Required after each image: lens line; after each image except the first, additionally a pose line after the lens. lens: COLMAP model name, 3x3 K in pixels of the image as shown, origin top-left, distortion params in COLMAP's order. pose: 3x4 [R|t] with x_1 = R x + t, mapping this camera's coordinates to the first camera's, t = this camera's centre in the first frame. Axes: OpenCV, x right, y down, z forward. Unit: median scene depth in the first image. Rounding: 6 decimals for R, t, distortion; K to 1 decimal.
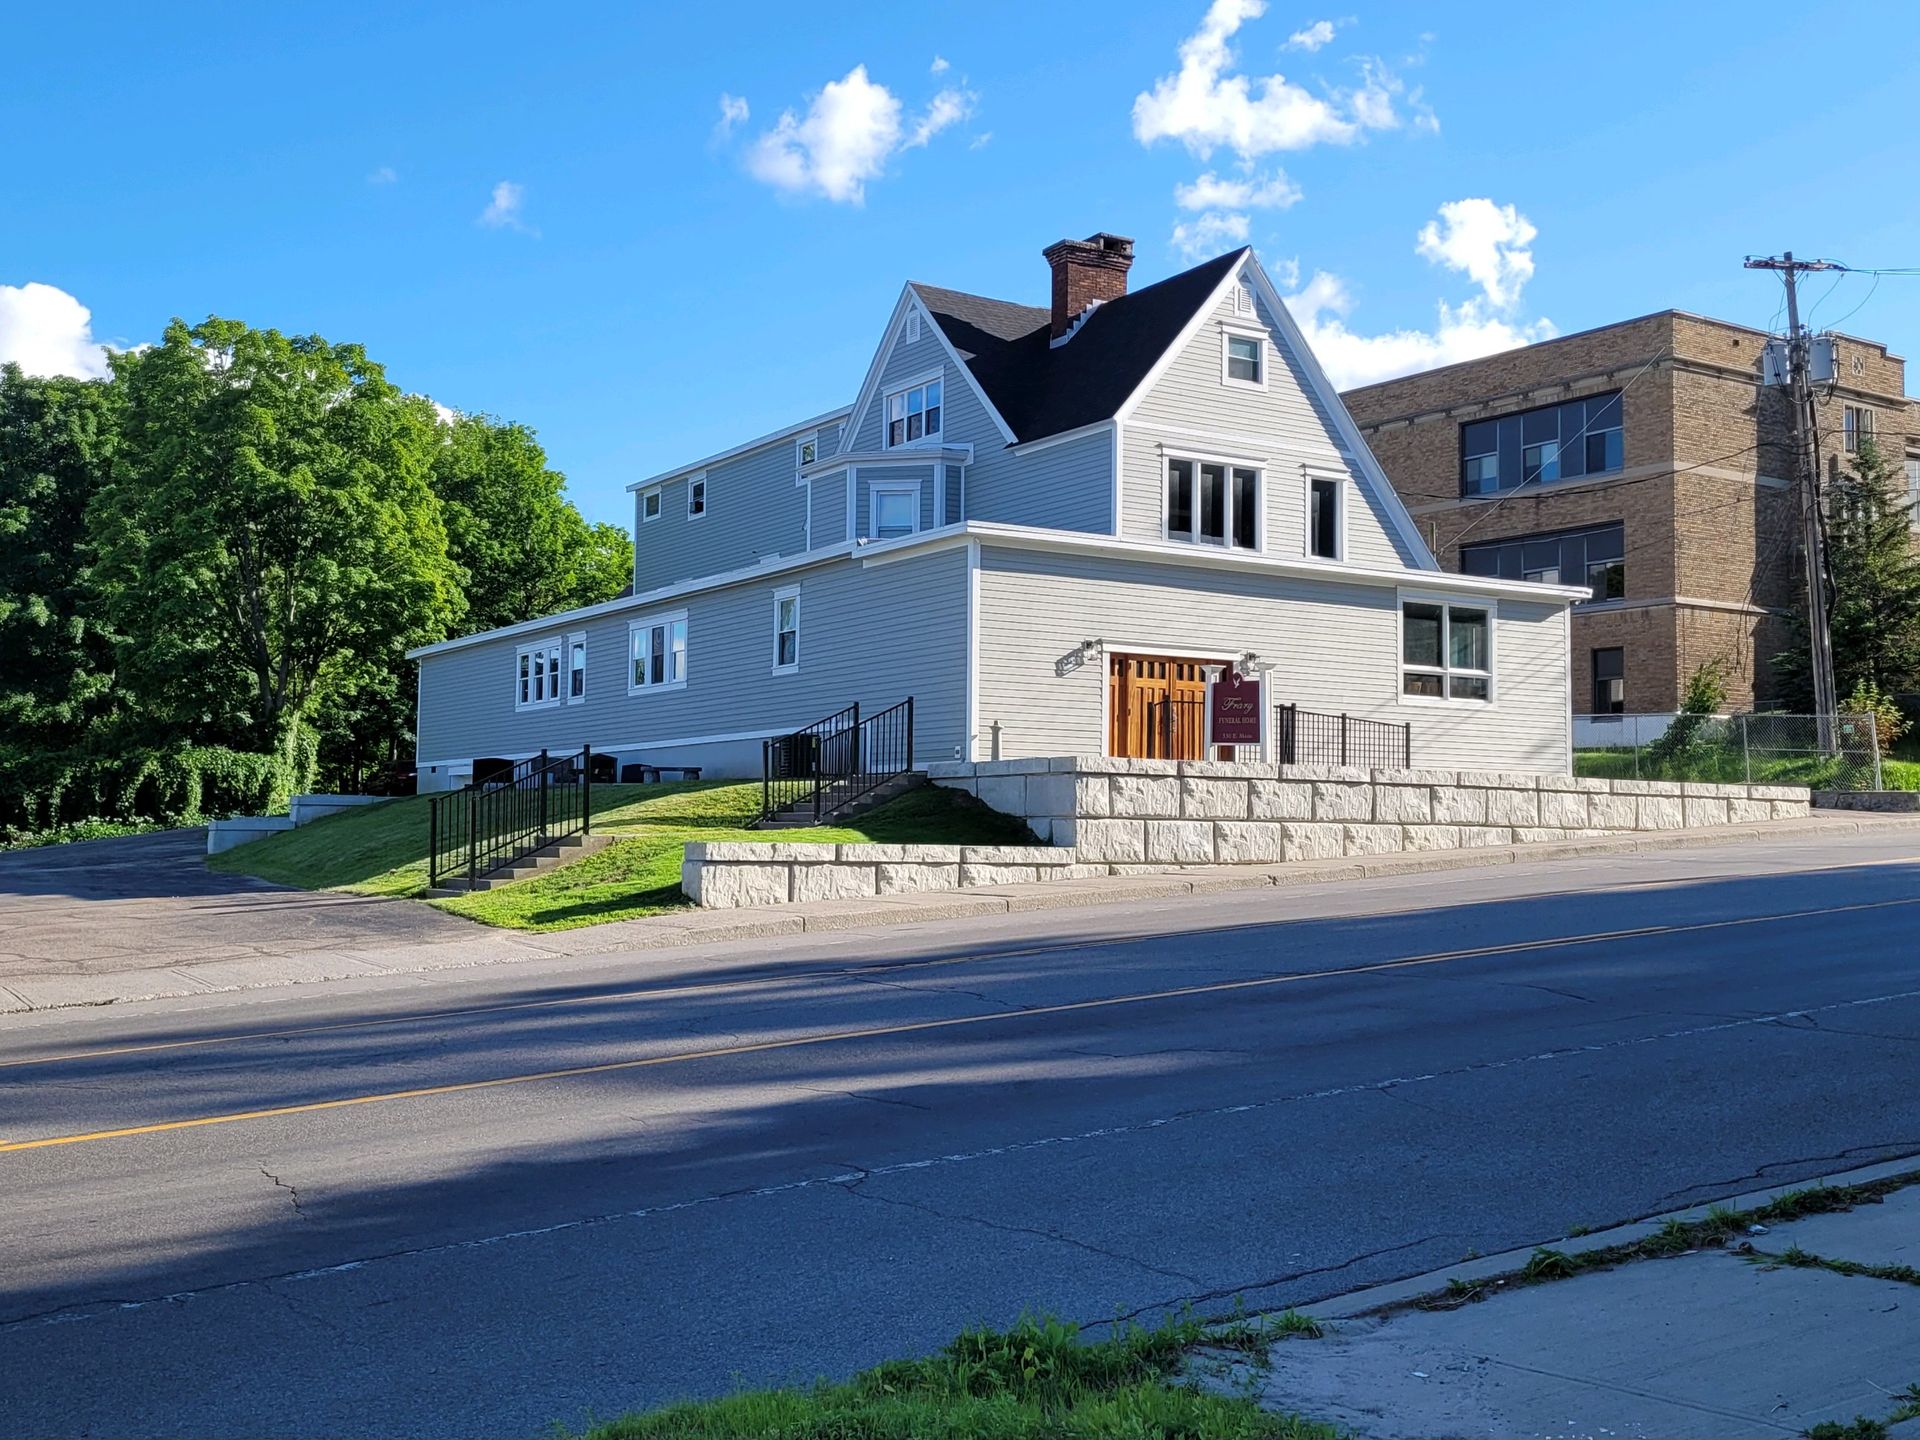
lens RADIAL K [[1955.3, 0, 960.0], [0, 1955.3, 720.0], [0, 0, 1]] dist [-0.004441, -0.004470]
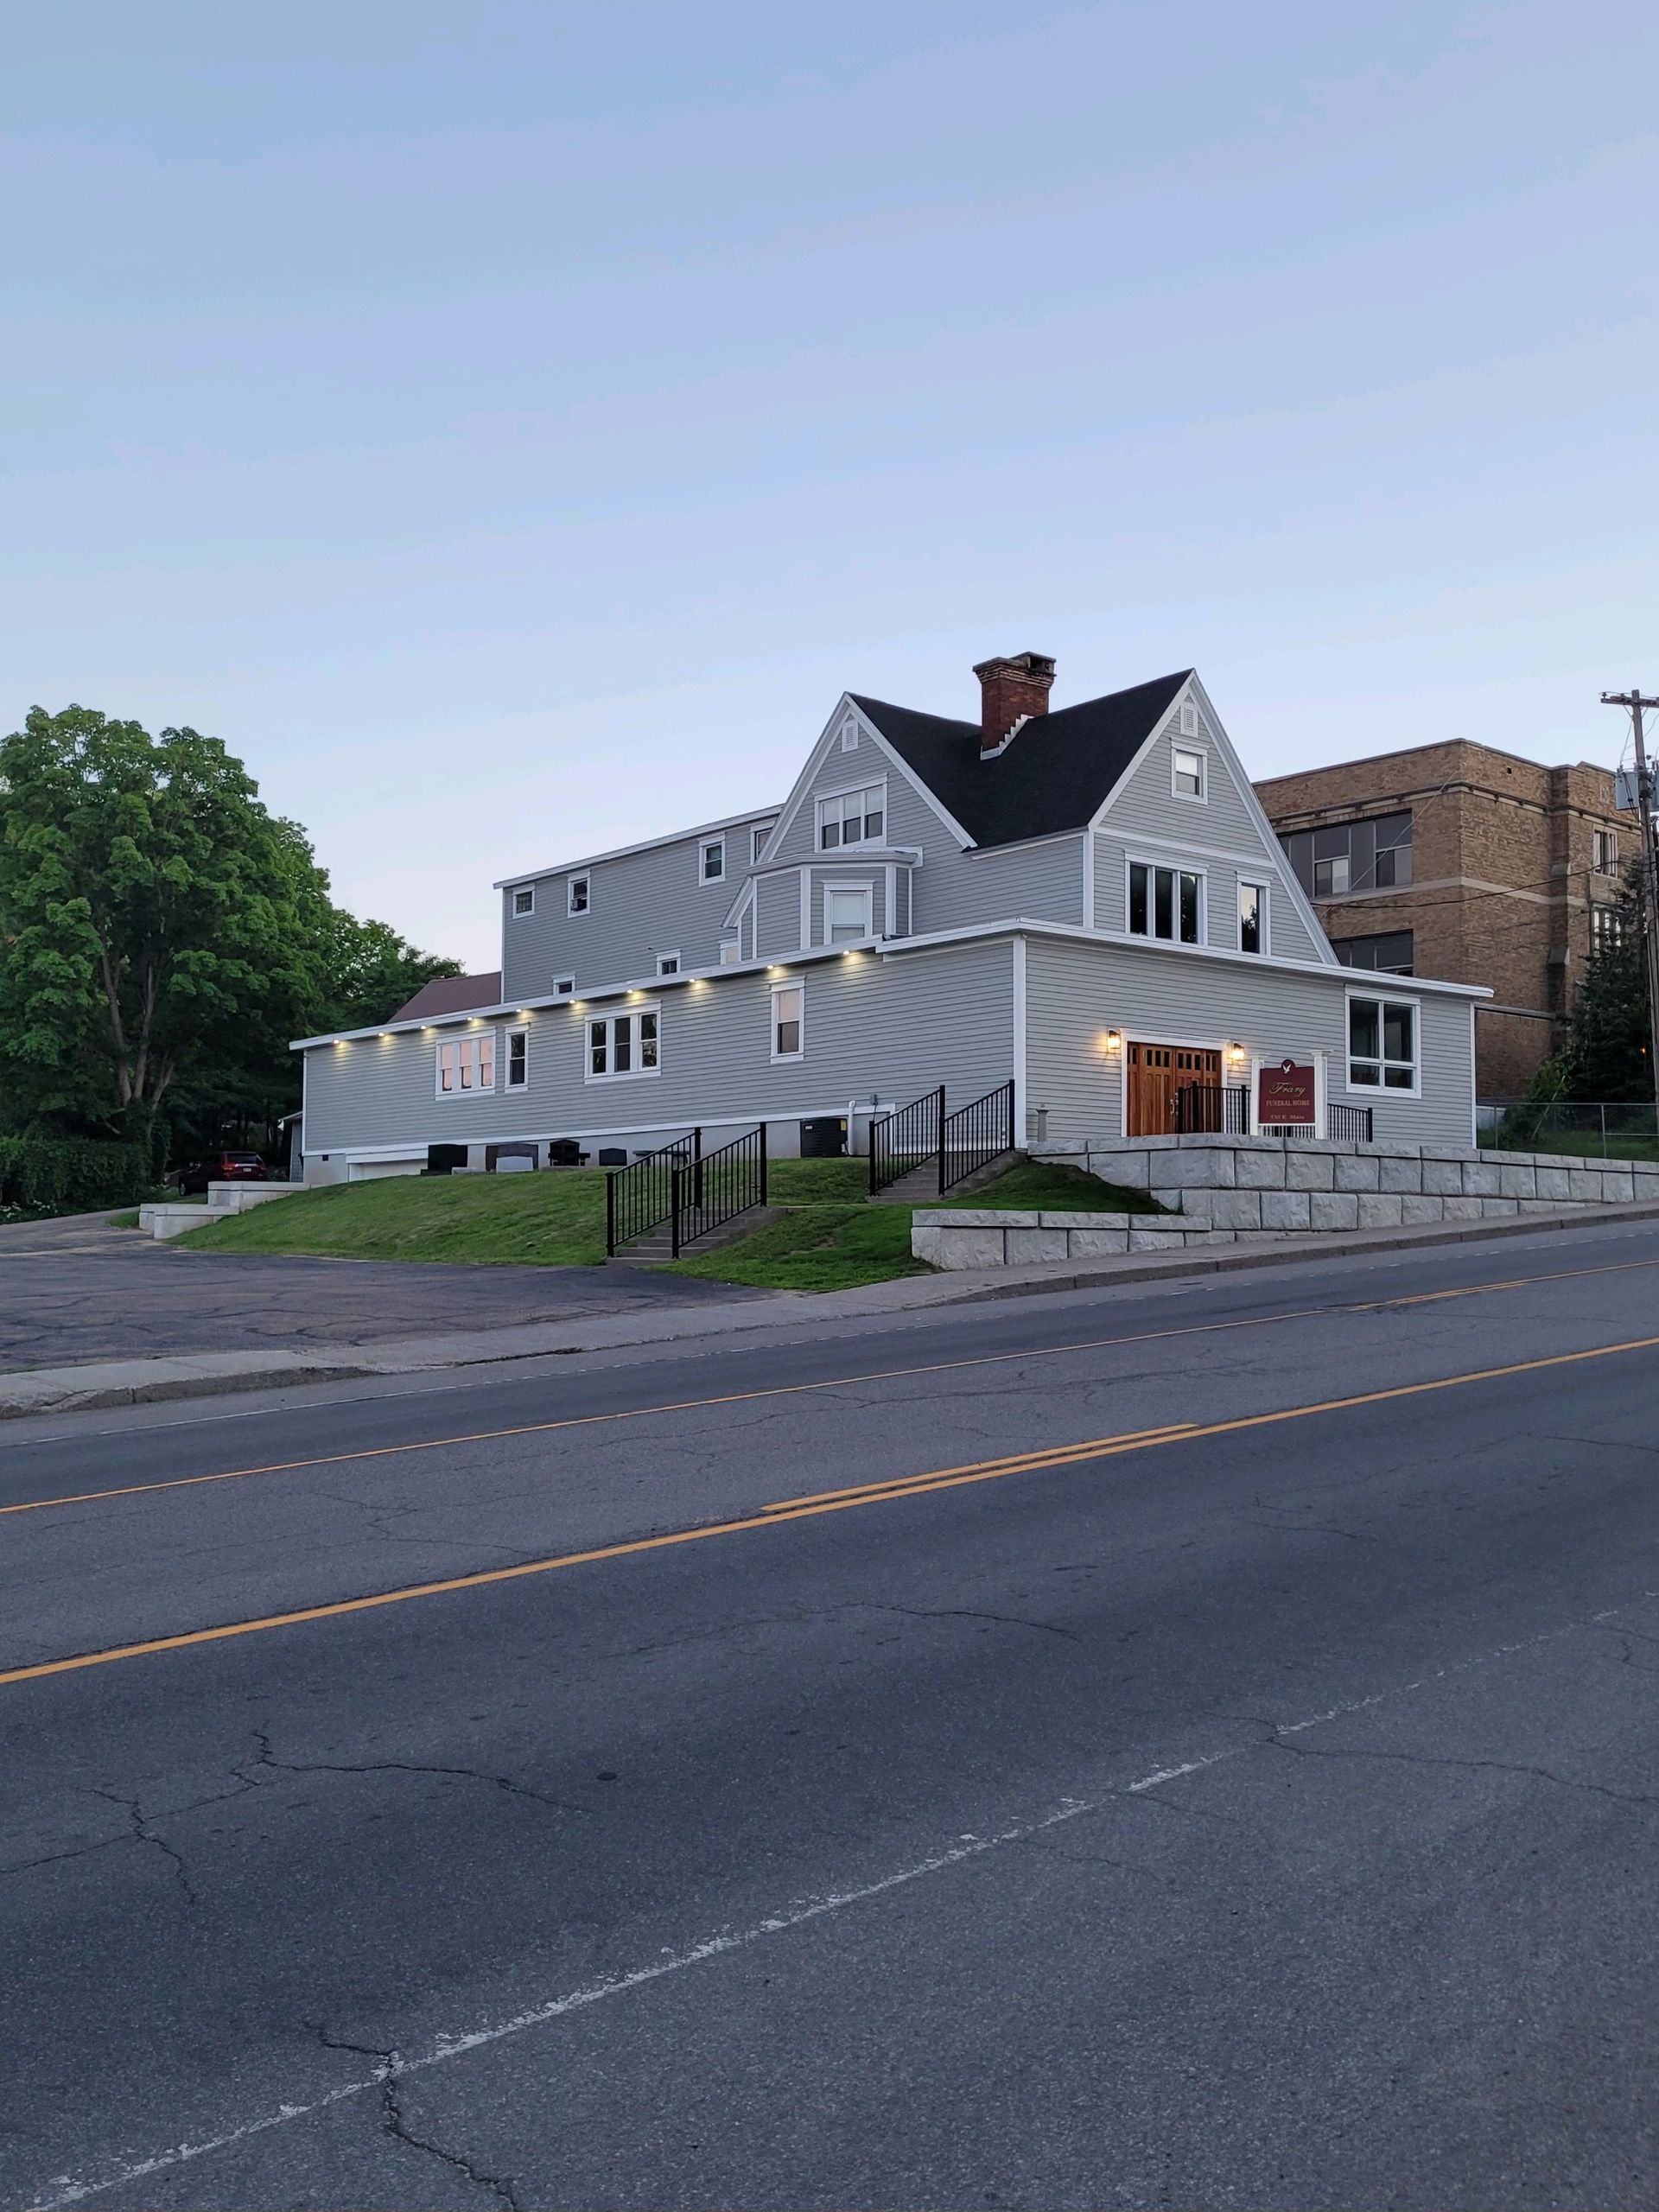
lens RADIAL K [[1878.4, 0, 829.6], [0, 1878.4, 1149.4], [0, 0, 1]] dist [0.001938, -0.000717]
pose [[0.991541, -0.001013, 0.129787, -0.174227], [-0.000988, 0.999882, 0.015347, 0.007224], [-0.129787, -0.015346, 0.991423, -0.009694]]
